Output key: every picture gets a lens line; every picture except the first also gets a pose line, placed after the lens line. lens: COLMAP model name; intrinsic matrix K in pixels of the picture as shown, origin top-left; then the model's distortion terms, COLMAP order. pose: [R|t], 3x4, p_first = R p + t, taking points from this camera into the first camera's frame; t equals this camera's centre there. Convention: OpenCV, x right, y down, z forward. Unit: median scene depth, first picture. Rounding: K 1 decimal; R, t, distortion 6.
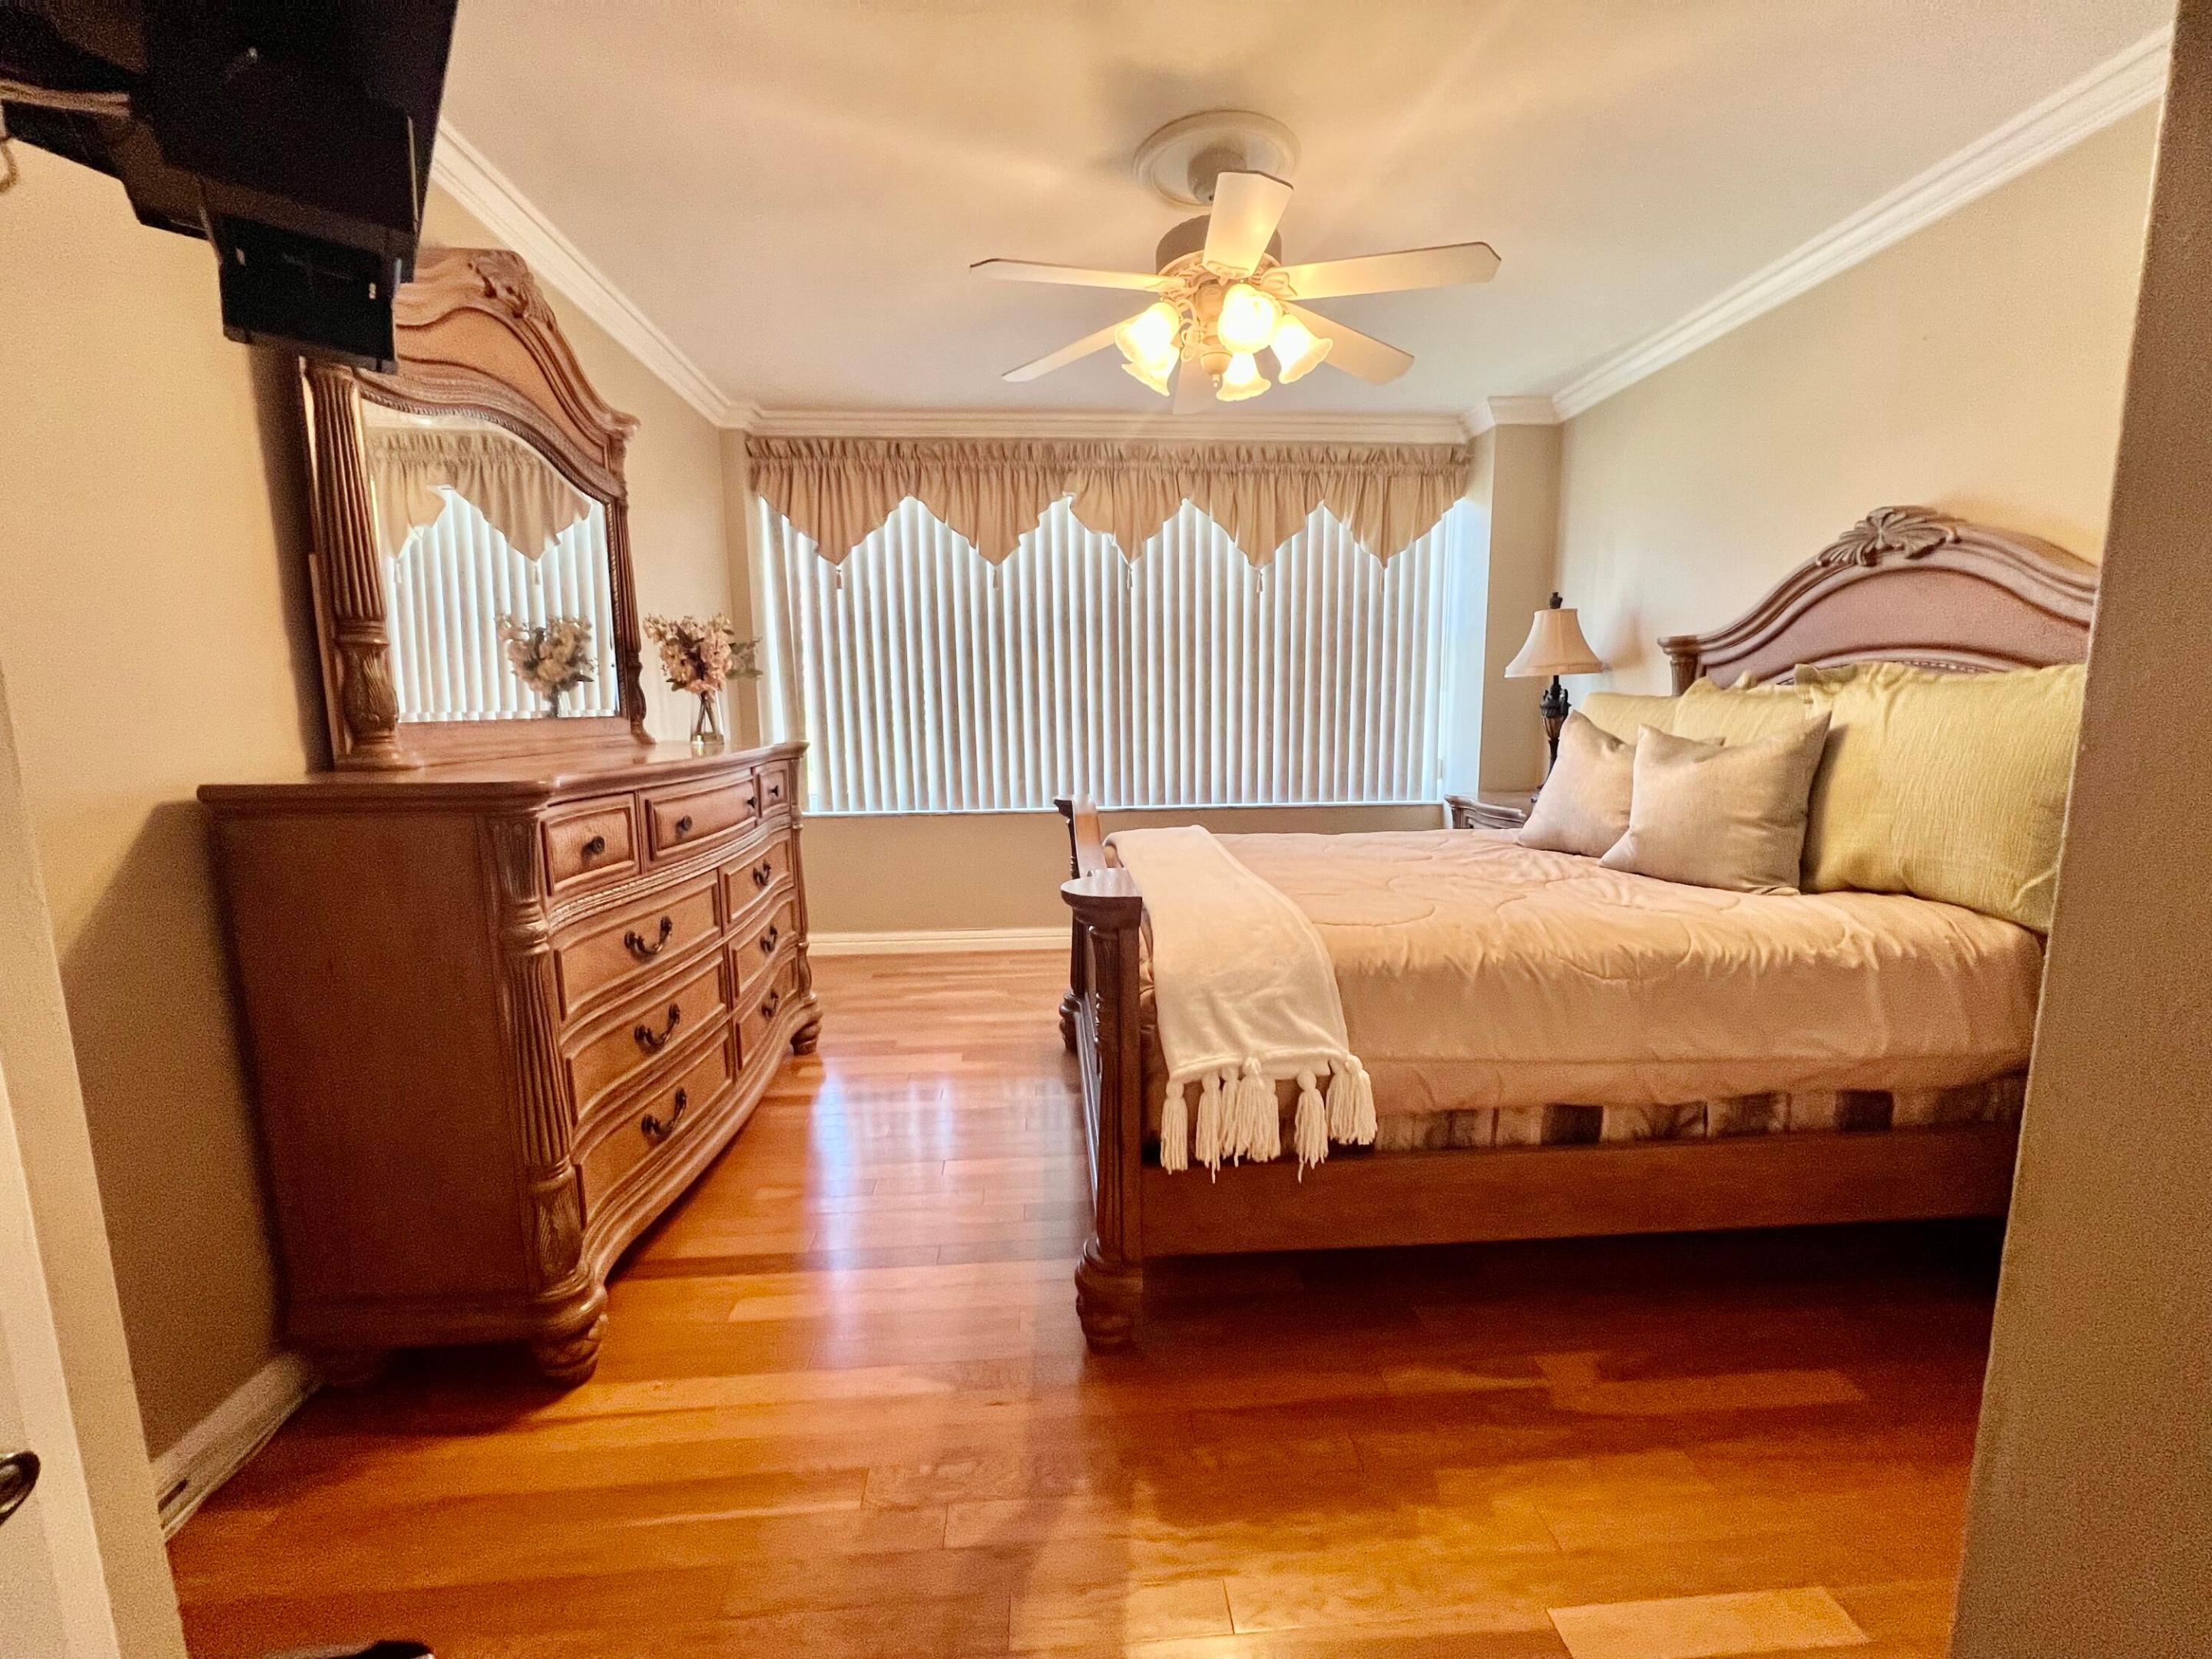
lens RADIAL K [[877.8, 0, 1102.6], [0, 877.8, 830.2], [0, 0, 1]] dist [-0.010513, 0.001916]
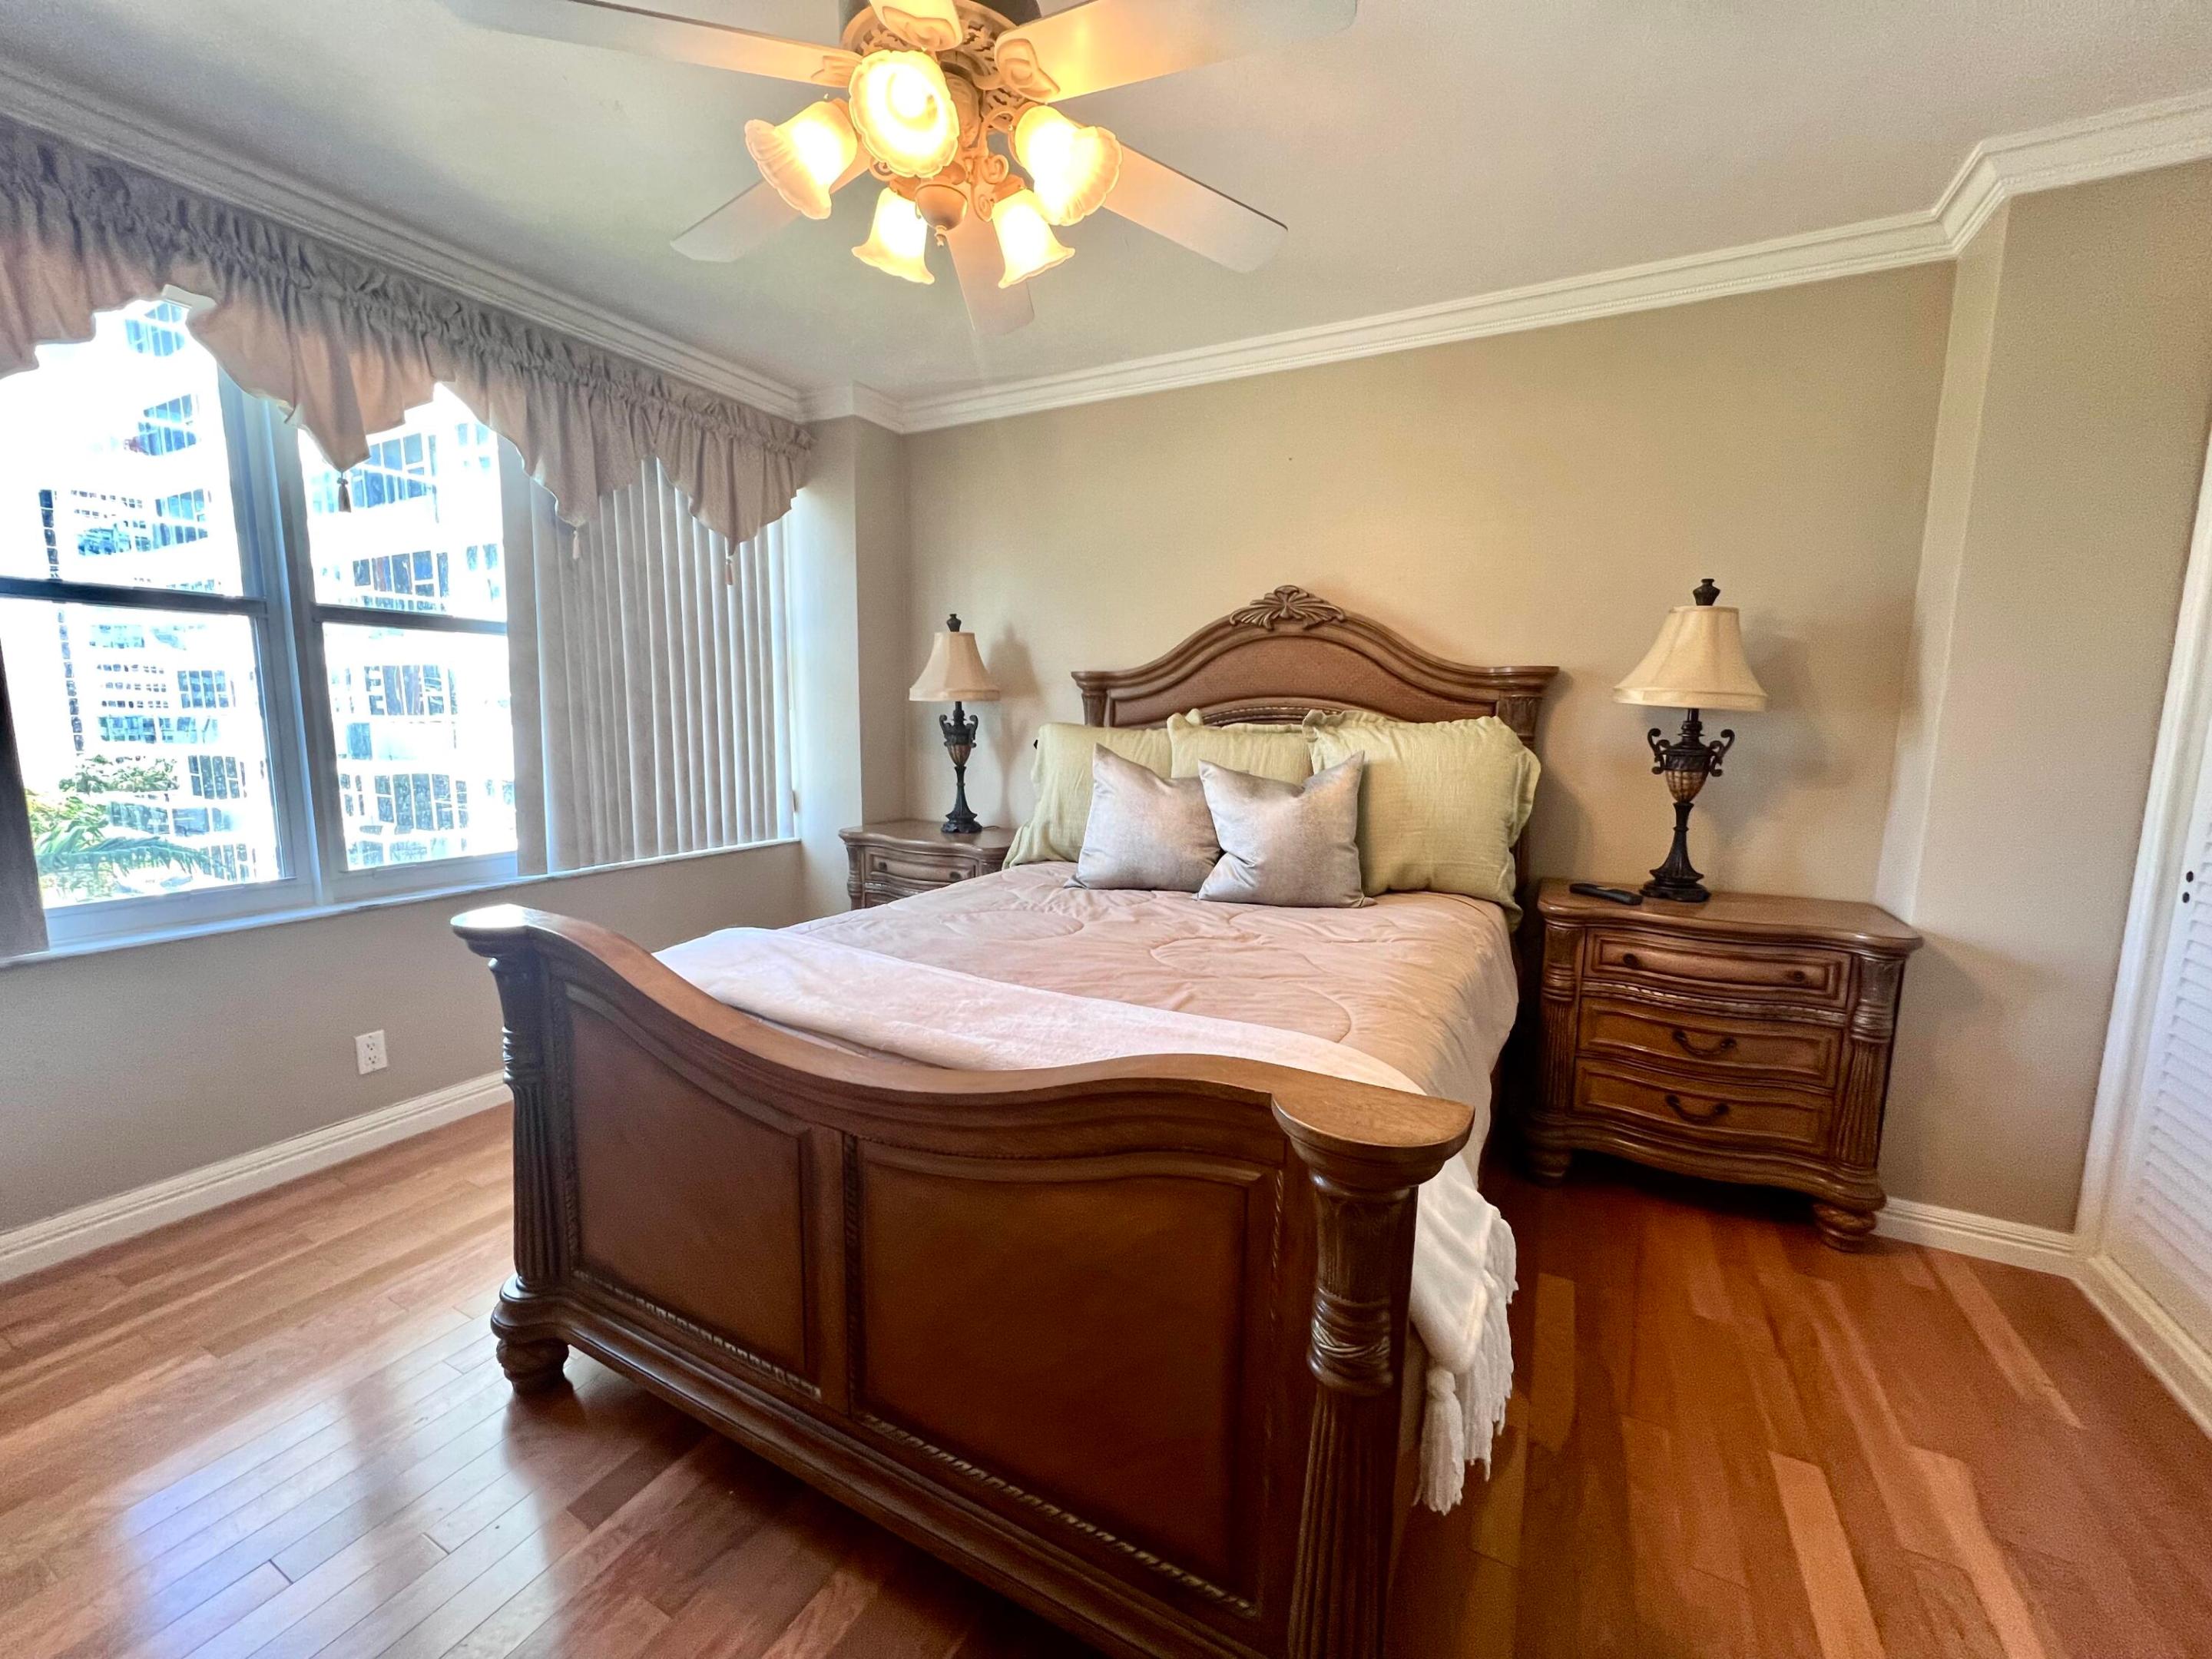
lens RADIAL K [[877.8, 0, 1104.8], [0, 877.8, 837.4], [0, 0, 1]] dist [-0.010513, 0.001916]
pose [[0.531278, -0.096702, 0.841661, -0.355667], [0.095975, 0.993939, 0.053615, -0.099430], [-0.841744, 0.052294, 0.537338, 0.555540]]
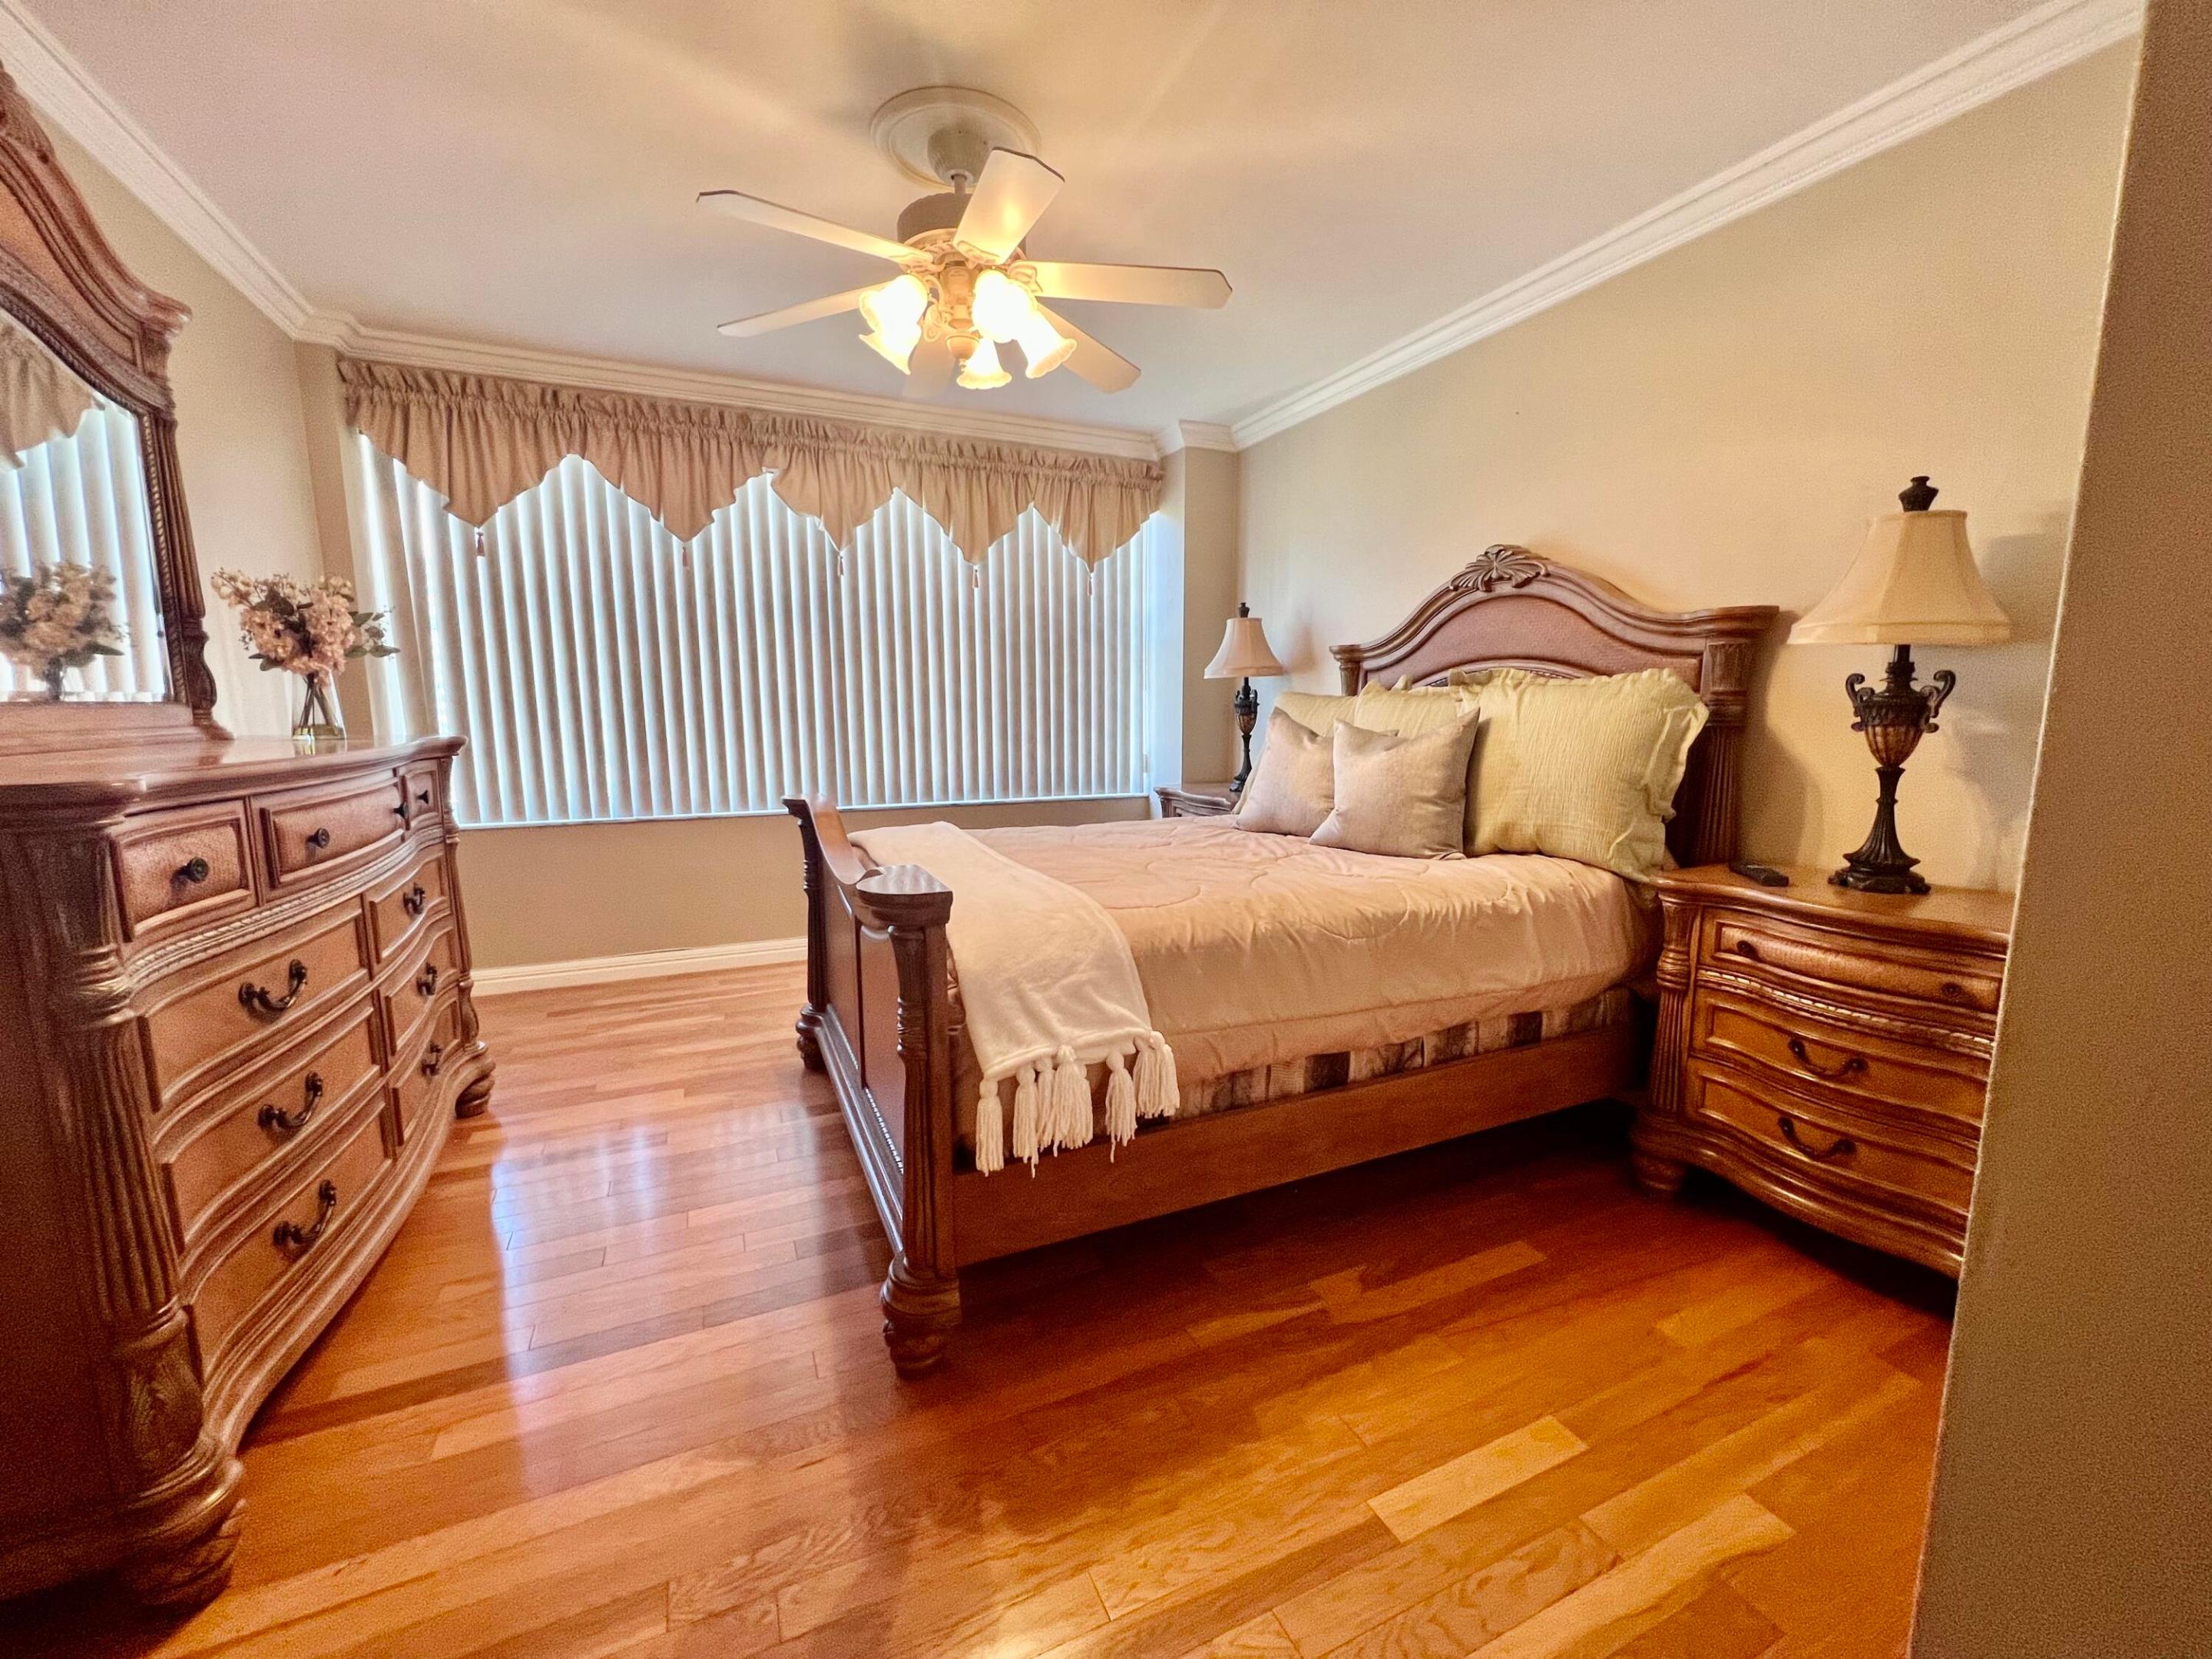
lens RADIAL K [[877.8, 0, 1101.2], [0, 877.8, 829.3], [0, 0, 1]] dist [-0.010513, 0.001916]
pose [[0.935855, -0.038351, 0.350293, -0.084747], [0.039219, 0.999220, 0.004617, 0.006683], [-0.350197, 0.009417, 0.936629, 0.030860]]
